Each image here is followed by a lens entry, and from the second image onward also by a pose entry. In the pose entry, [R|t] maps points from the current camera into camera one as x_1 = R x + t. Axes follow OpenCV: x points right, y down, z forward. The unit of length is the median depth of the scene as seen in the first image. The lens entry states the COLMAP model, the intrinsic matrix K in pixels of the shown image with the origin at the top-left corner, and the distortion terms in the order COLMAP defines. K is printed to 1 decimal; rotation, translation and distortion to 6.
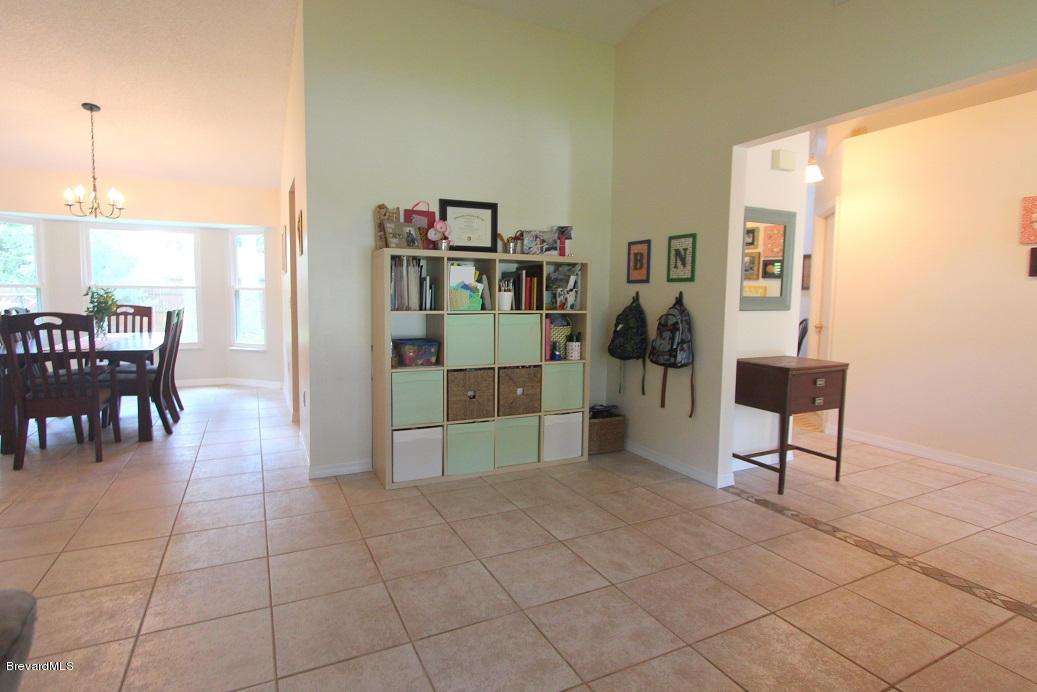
lens RADIAL K [[531.0, 0, 517.2], [0, 531.0, 340.5], [0, 0, 1]] dist [-0.019689, -0.000351]
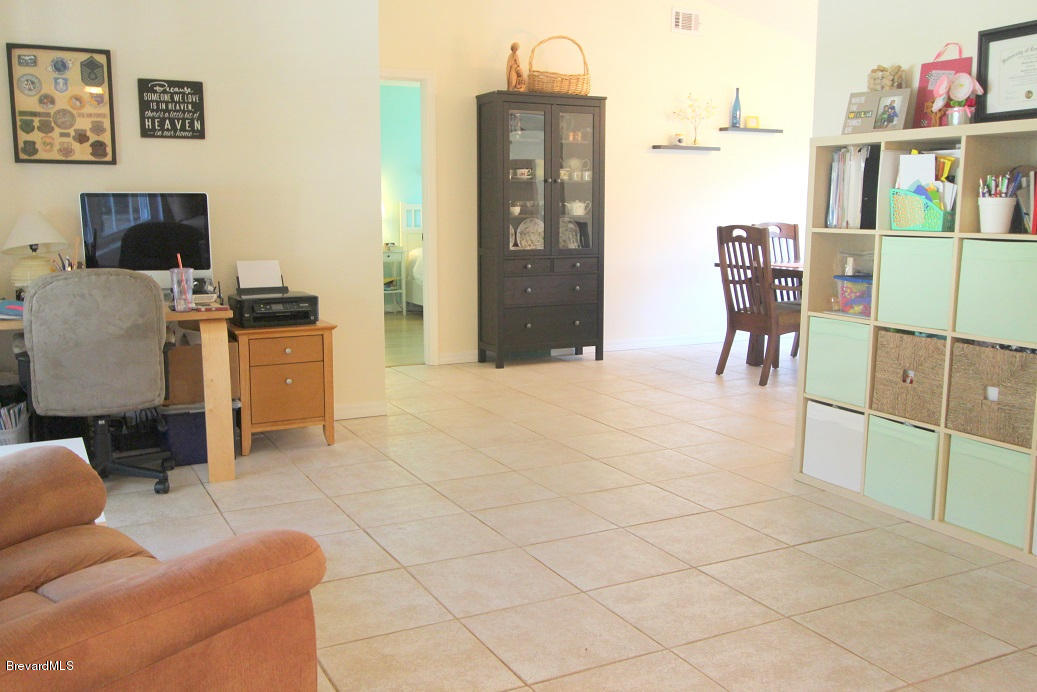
lens RADIAL K [[956.9, 0, 519.5], [0, 956.9, 345.4], [0, 0, 1]] dist [0.020320, 0.000000]
pose [[0.023987, 0.137385, -0.990227, 0.956362], [-0.090136, 0.986775, 0.134722, -0.035428], [0.995641, 0.086024, 0.036053, 0.540937]]
